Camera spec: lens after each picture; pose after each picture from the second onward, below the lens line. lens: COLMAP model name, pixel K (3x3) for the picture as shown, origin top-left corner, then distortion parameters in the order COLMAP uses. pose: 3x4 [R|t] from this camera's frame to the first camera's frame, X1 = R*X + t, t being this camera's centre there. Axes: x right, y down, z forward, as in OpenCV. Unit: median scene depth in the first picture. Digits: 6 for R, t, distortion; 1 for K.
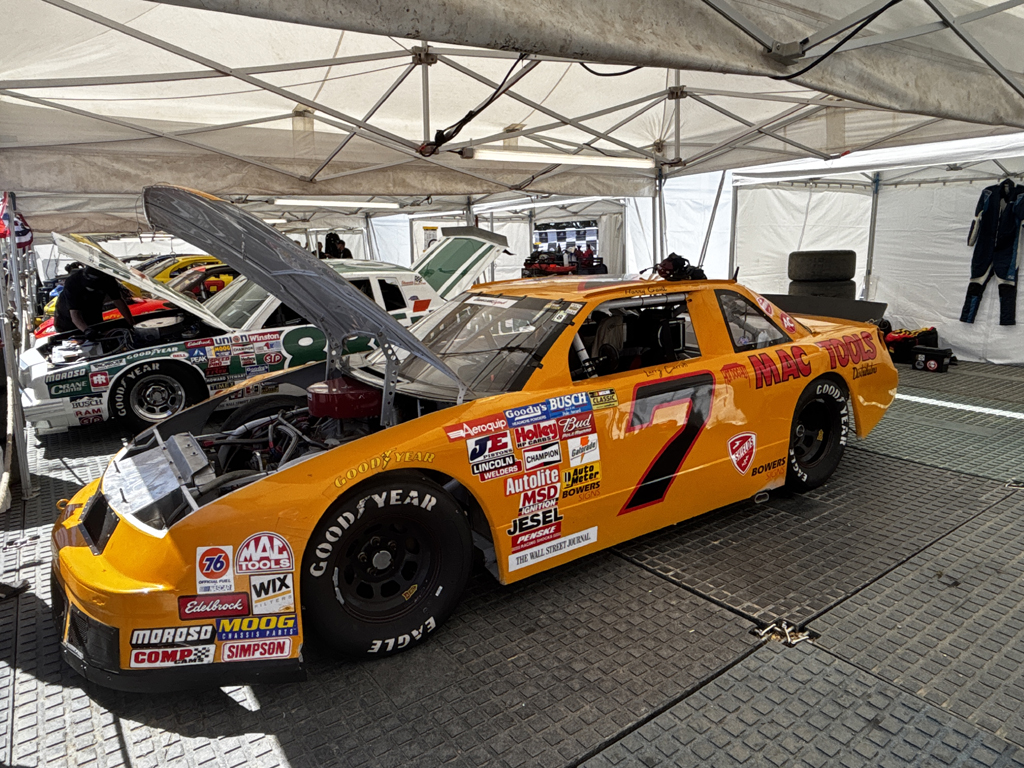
lens RADIAL K [[674.1, 0, 509.2], [0, 674.1, 388.2], [0, 0, 1]] dist [-0.022015, -0.001257]
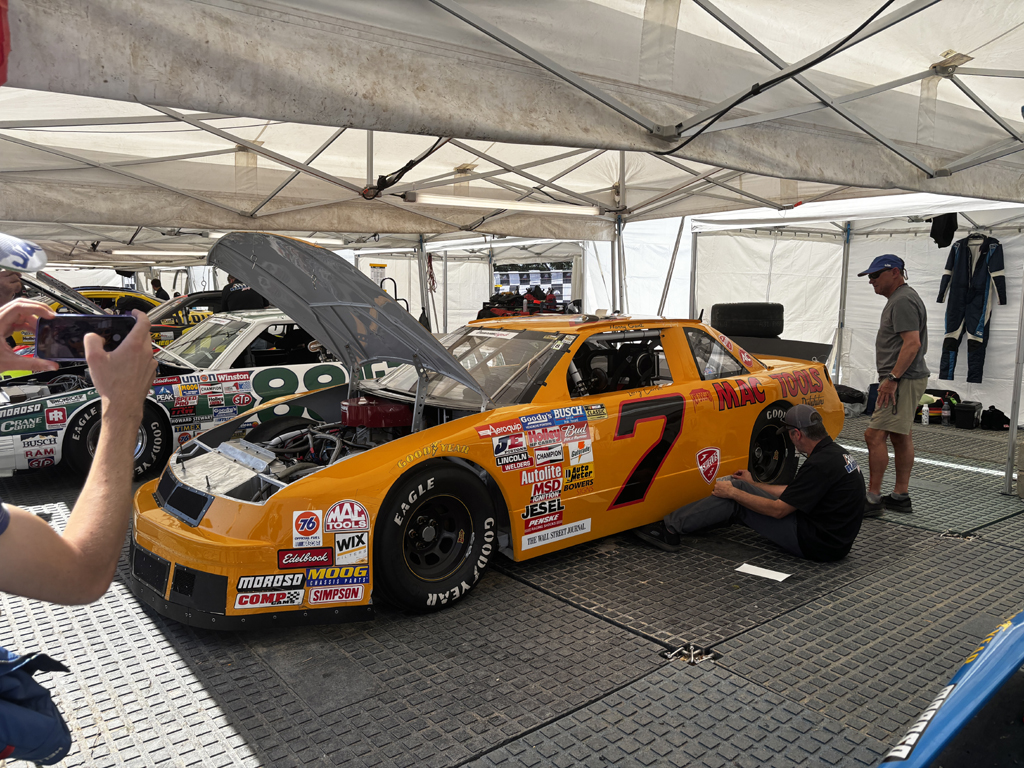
lens RADIAL K [[766.6, 0, 513.6], [0, 766.6, 382.9], [0, 0, 1]] dist [-0.008446, 0.008667]
pose [[0.996714, 0.010601, 0.080304, -0.047024], [-0.003352, 0.995947, -0.089877, 0.034845], [-0.080931, 0.089312, 0.992710, -0.145121]]
